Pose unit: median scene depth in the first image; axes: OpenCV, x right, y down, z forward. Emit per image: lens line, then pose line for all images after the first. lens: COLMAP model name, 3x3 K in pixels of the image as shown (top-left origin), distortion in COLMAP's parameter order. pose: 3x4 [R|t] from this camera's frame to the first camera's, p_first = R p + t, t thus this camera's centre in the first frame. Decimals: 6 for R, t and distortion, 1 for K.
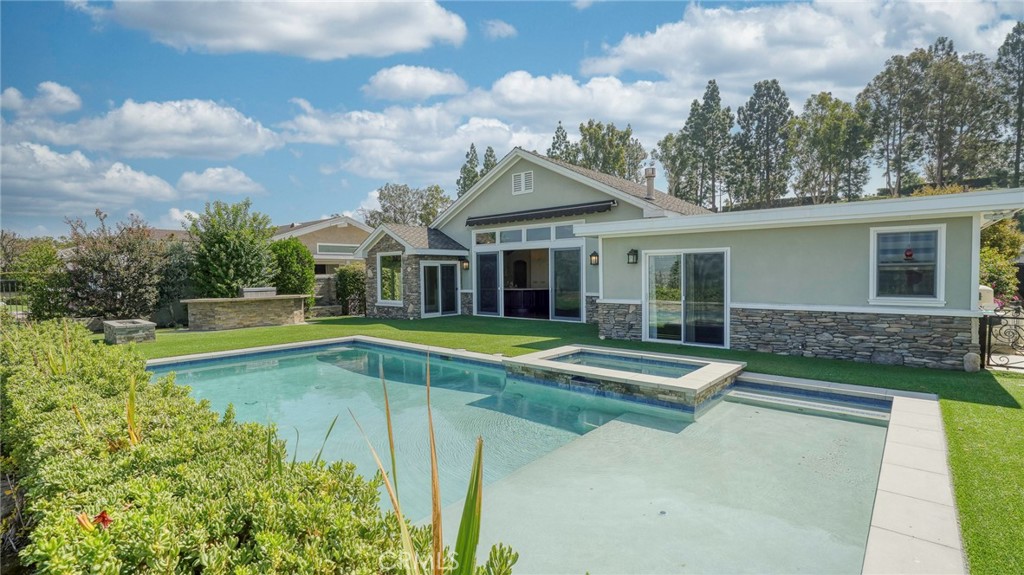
lens RADIAL K [[491.0, 0, 510.4], [0, 491.0, 290.8], [0, 0, 1]] dist [-0.011757, 0.004466]
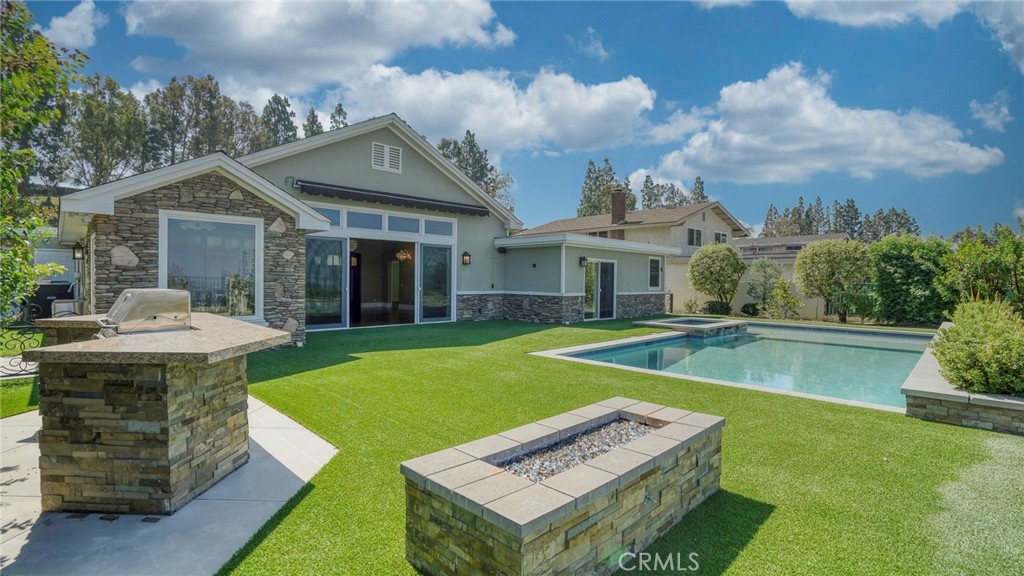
lens RADIAL K [[491.0, 0, 508.3], [0, 491.0, 286.3], [0, 0, 1]] dist [-0.011757, 0.004466]
pose [[0.047381, -0.004027, 0.998869, -0.867177], [0.023280, 0.999725, 0.002926, -0.007052], [-0.998606, 0.023115, 0.047462, 0.862564]]
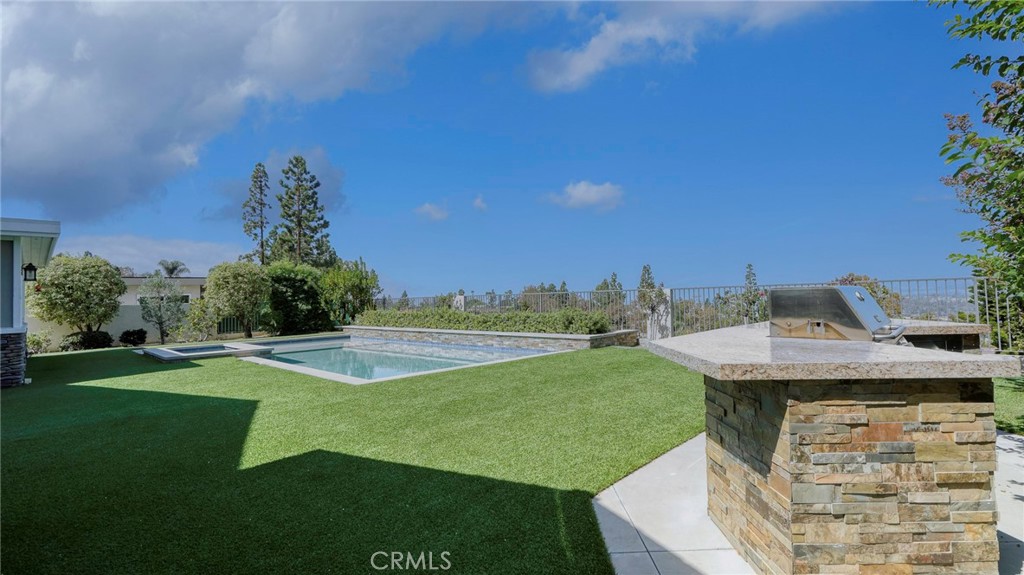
lens RADIAL K [[491.0, 0, 514.1], [0, 491.0, 290.7], [0, 0, 1]] dist [-0.011757, 0.004466]
pose [[-0.997202, 0.038034, 0.064358, -0.457941], [0.039323, 0.999048, 0.018882, -0.017537], [-0.063579, 0.021360, -0.997748, 1.326579]]
